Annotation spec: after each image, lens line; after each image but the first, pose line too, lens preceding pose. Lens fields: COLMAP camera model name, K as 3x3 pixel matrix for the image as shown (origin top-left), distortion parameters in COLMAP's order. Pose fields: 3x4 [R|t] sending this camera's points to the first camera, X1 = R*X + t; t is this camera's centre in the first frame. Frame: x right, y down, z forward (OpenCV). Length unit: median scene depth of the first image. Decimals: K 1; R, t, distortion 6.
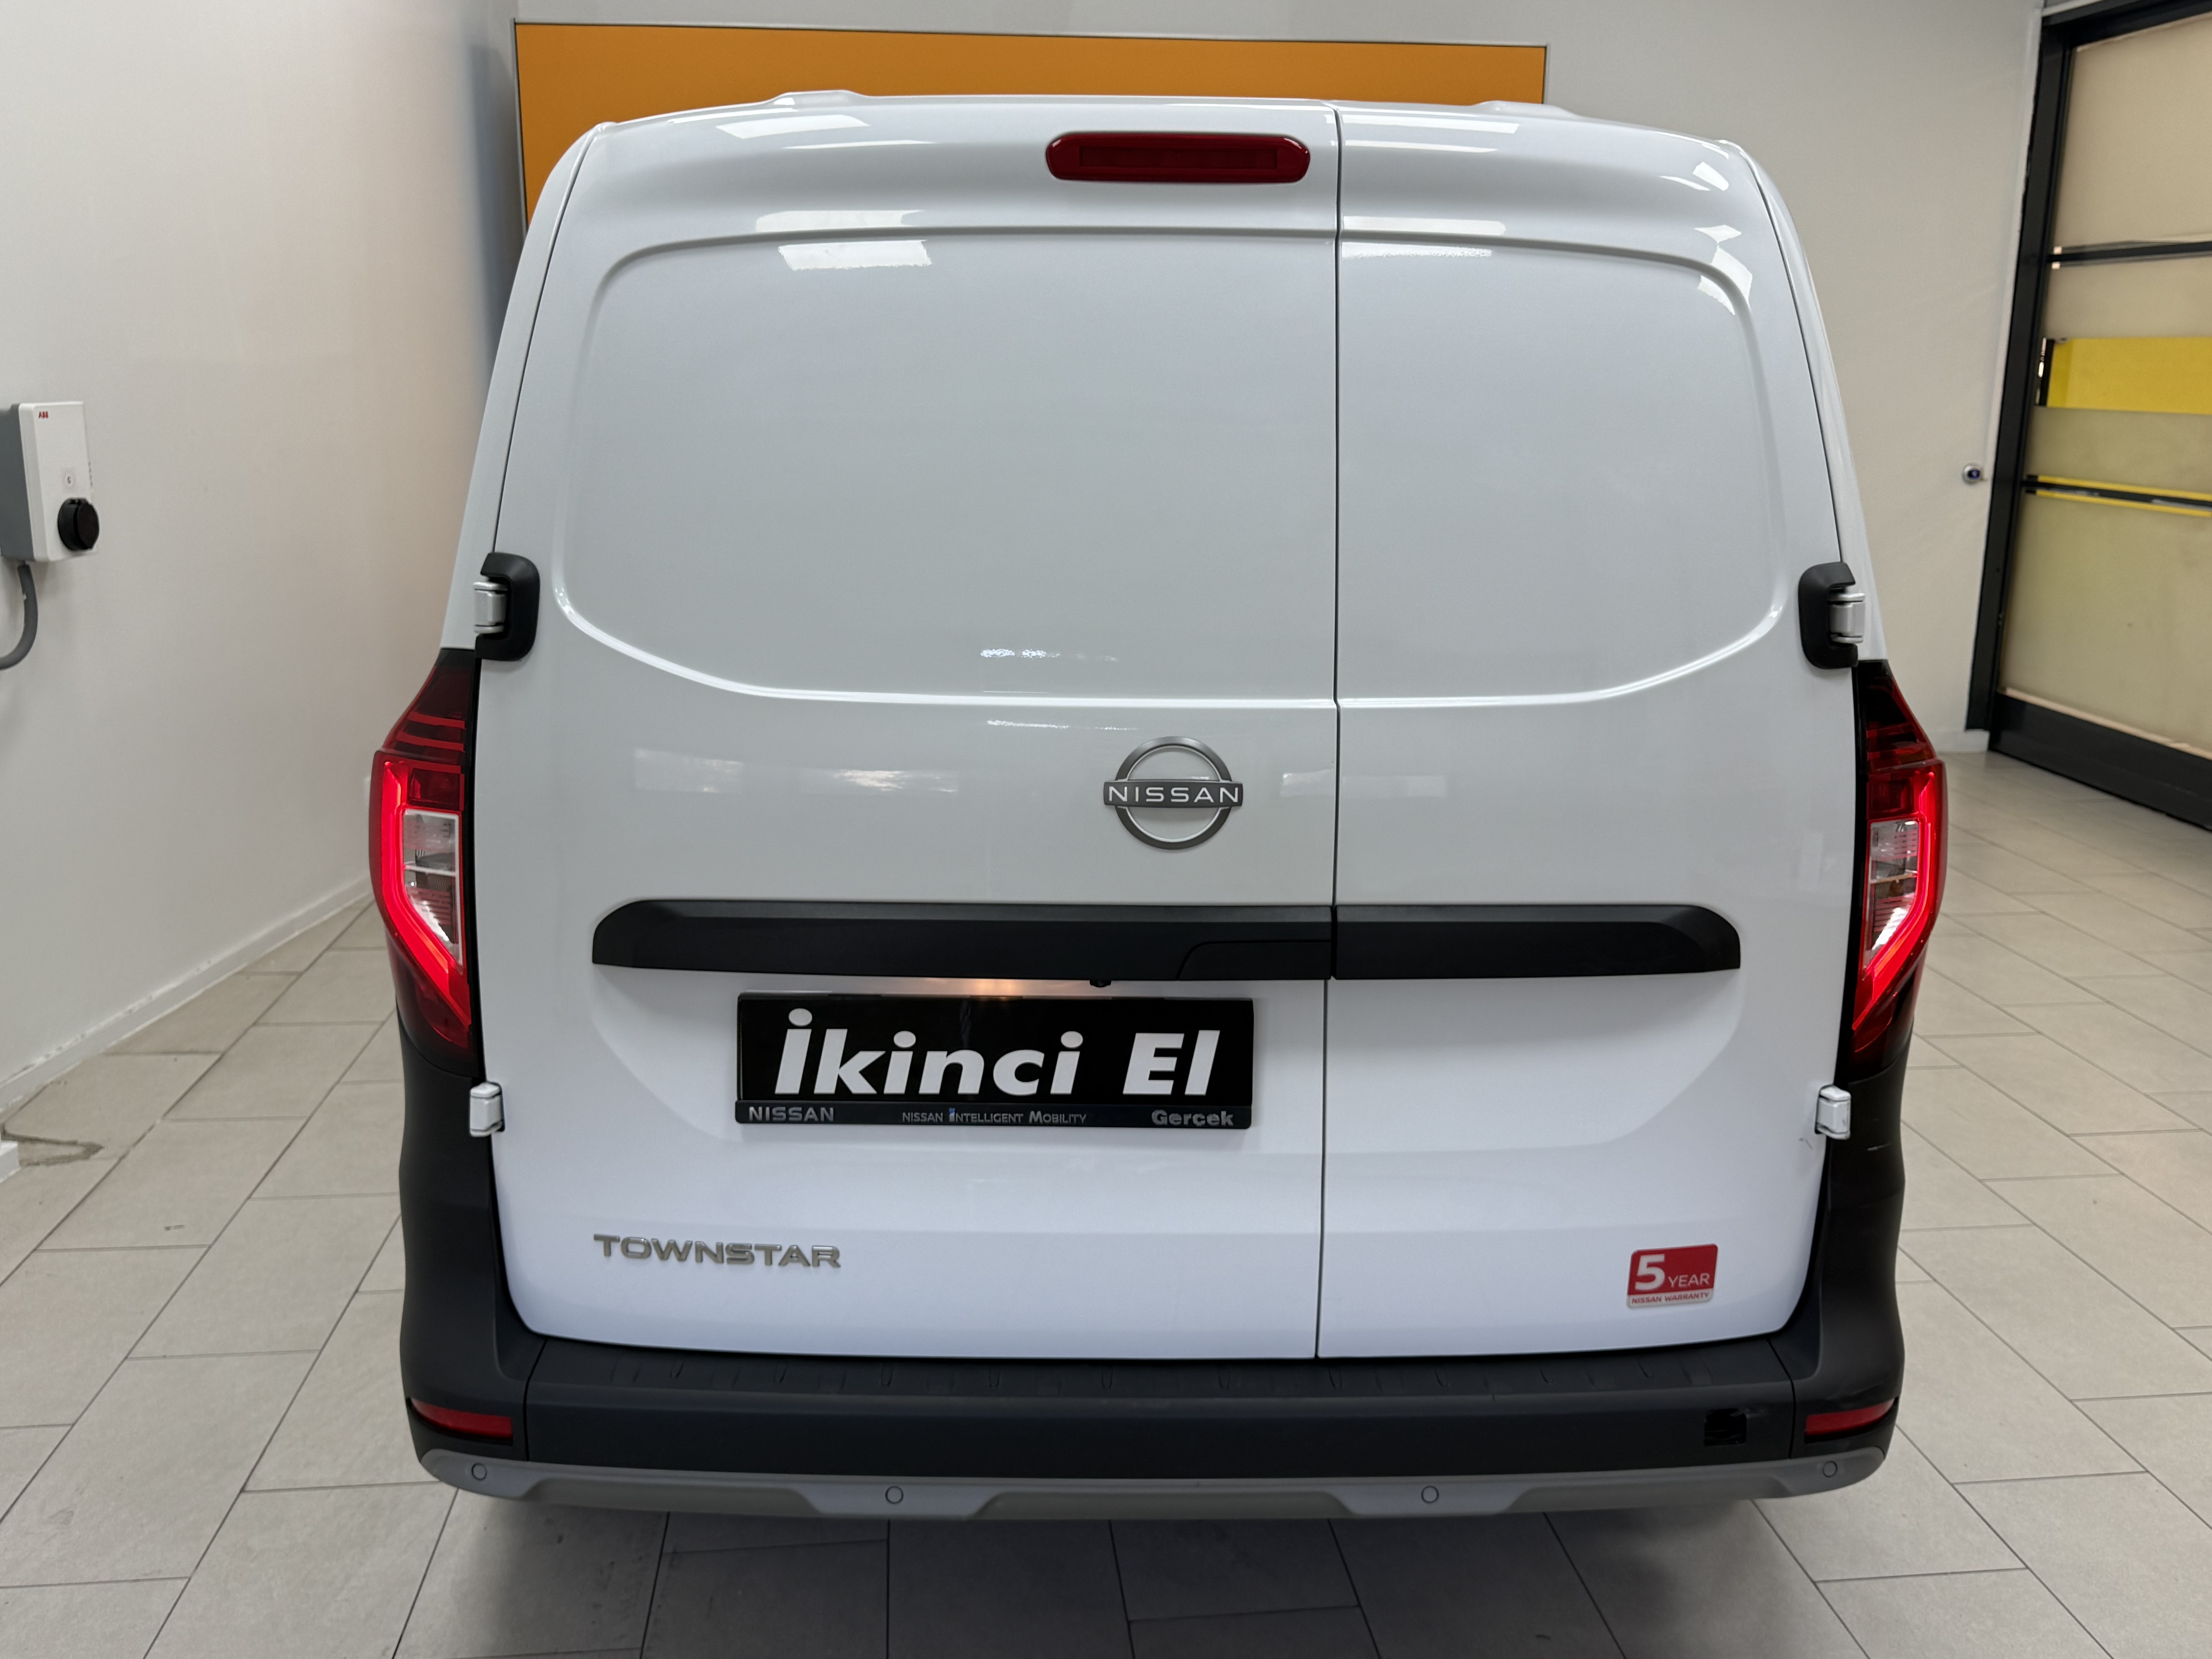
lens RADIAL K [[1940.2, 0, 1106.0], [0, 1940.2, 829.5], [0, 0, 1]] dist [0.035393, -0.002047]
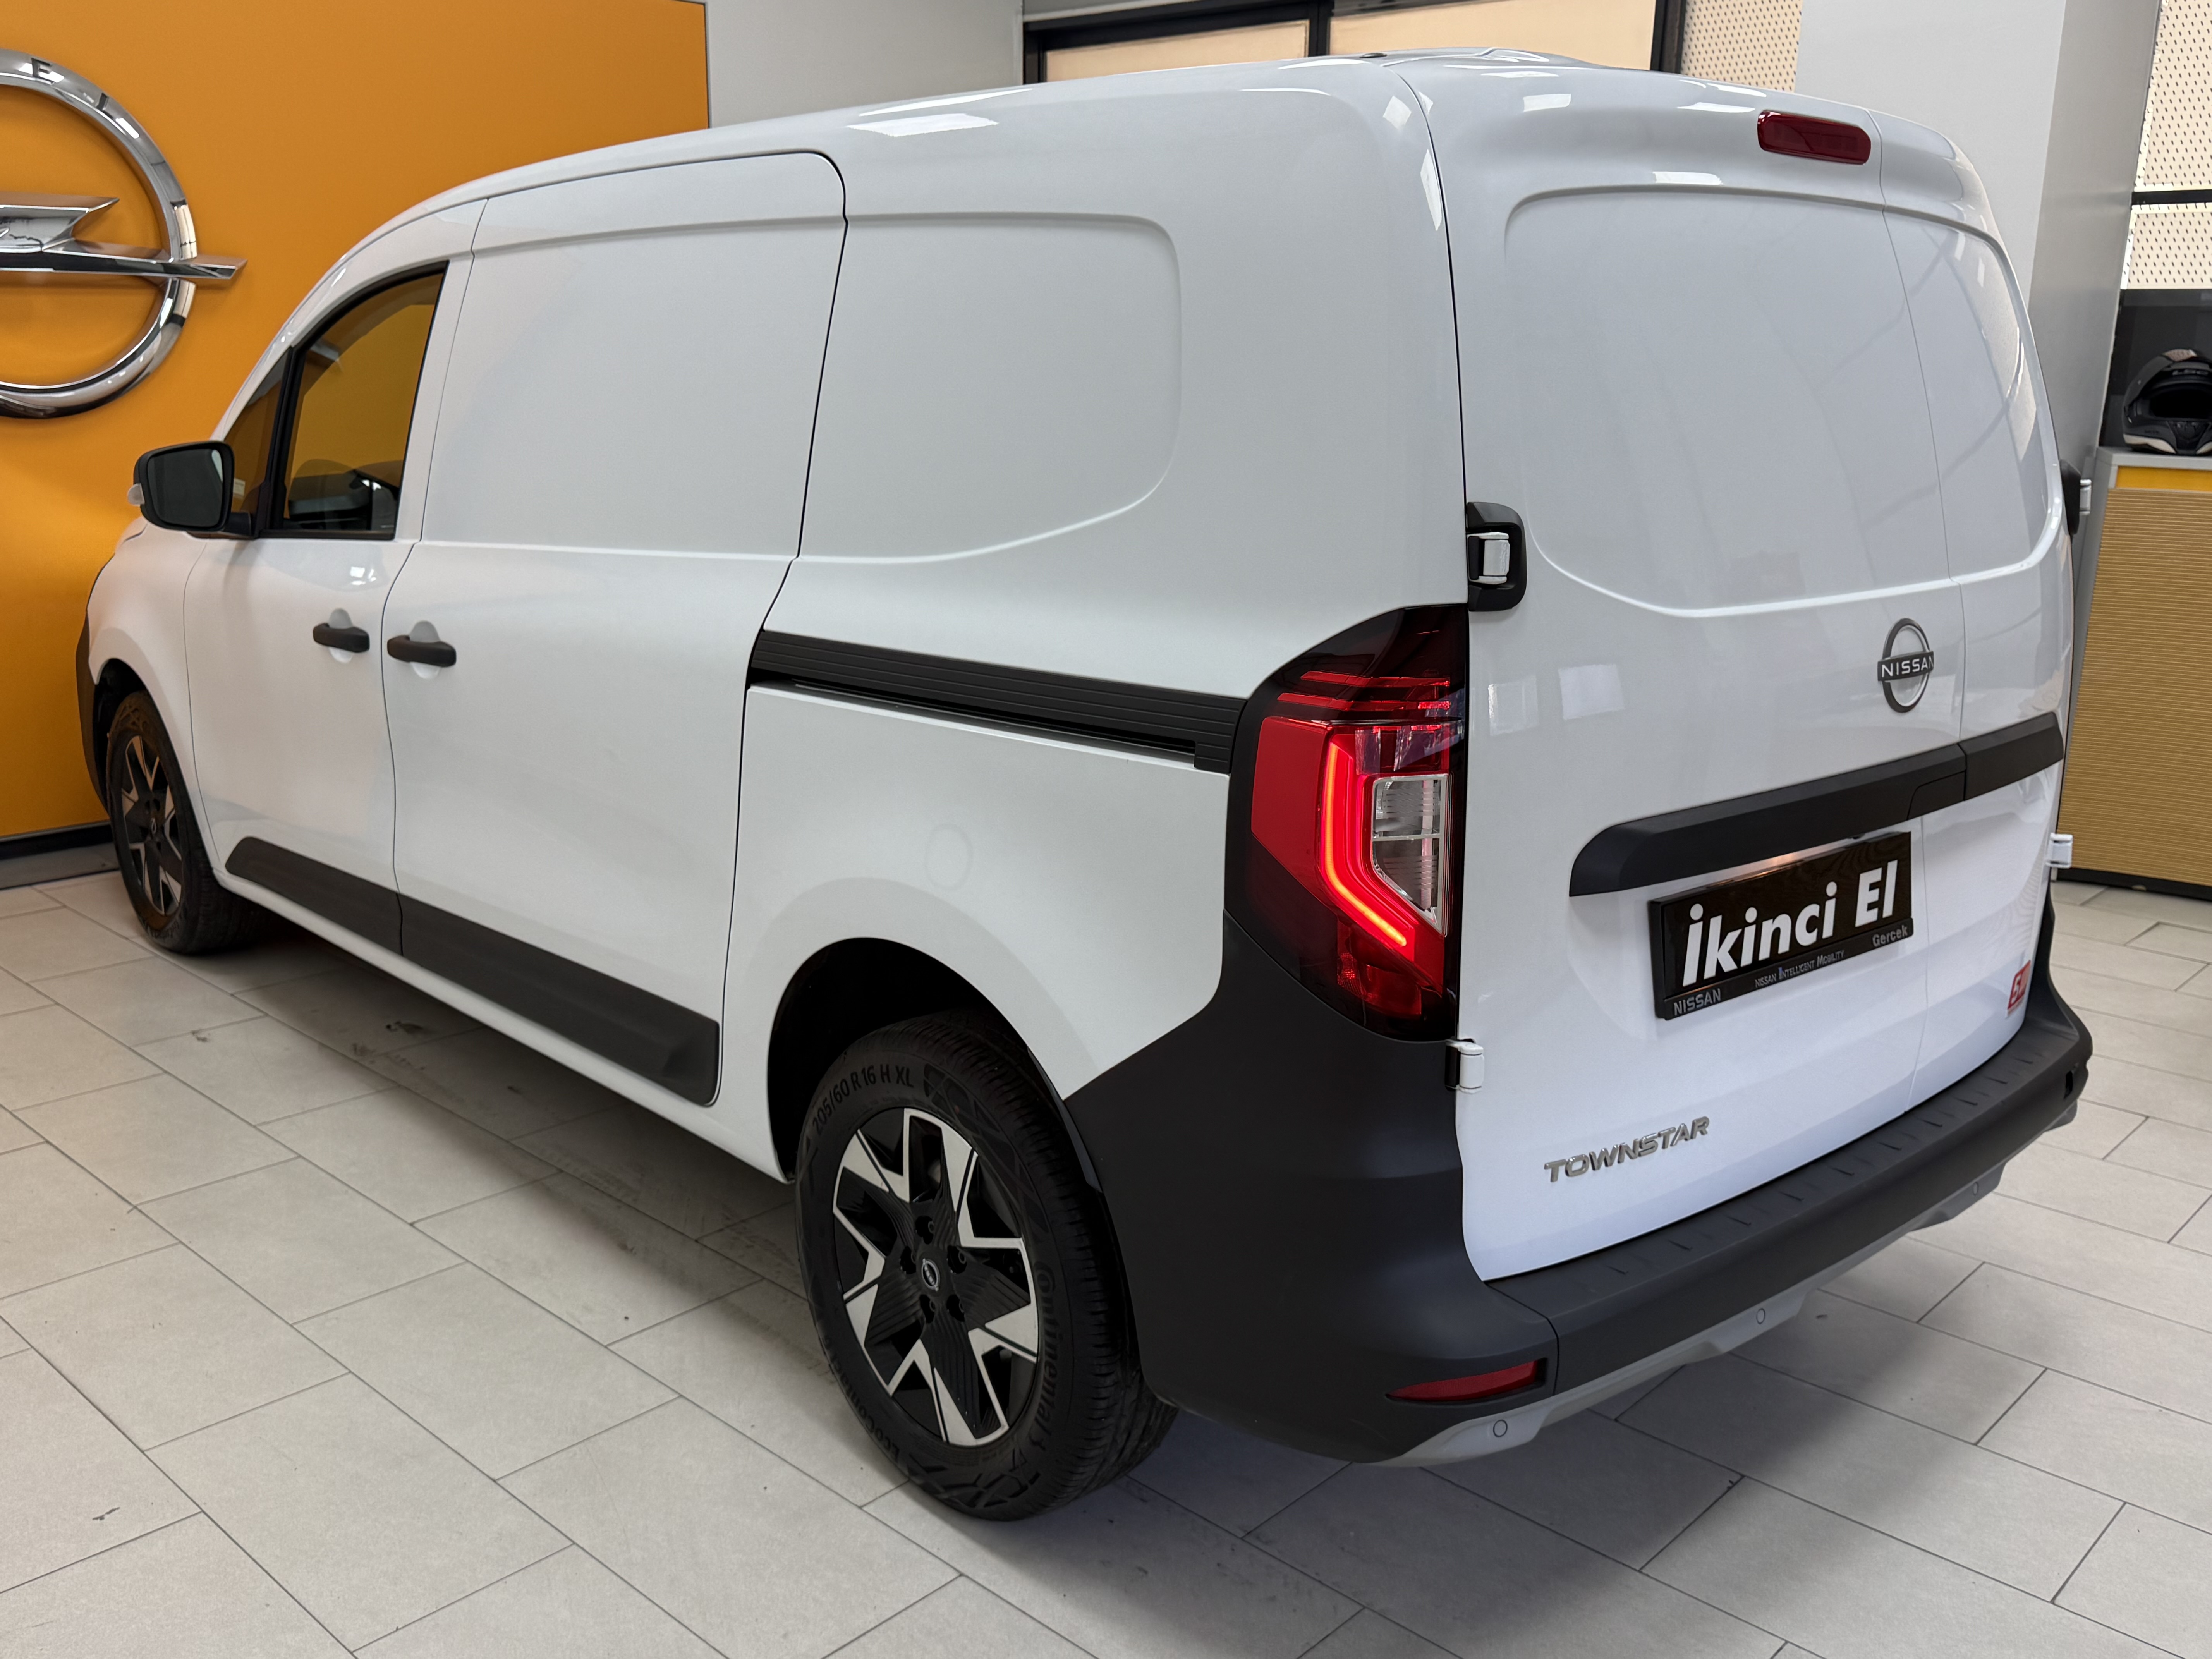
lens RADIAL K [[1972.3, 0, 1100.5], [0, 1972.3, 895.7], [0, 0, 1]] dist [0.008592, -0.000709]
pose [[0.774087, -0.178869, 0.607285, -0.671503], [0.153819, 0.983651, 0.093655, -0.041780], [-0.614108, 0.020915, 0.788945, 0.204017]]
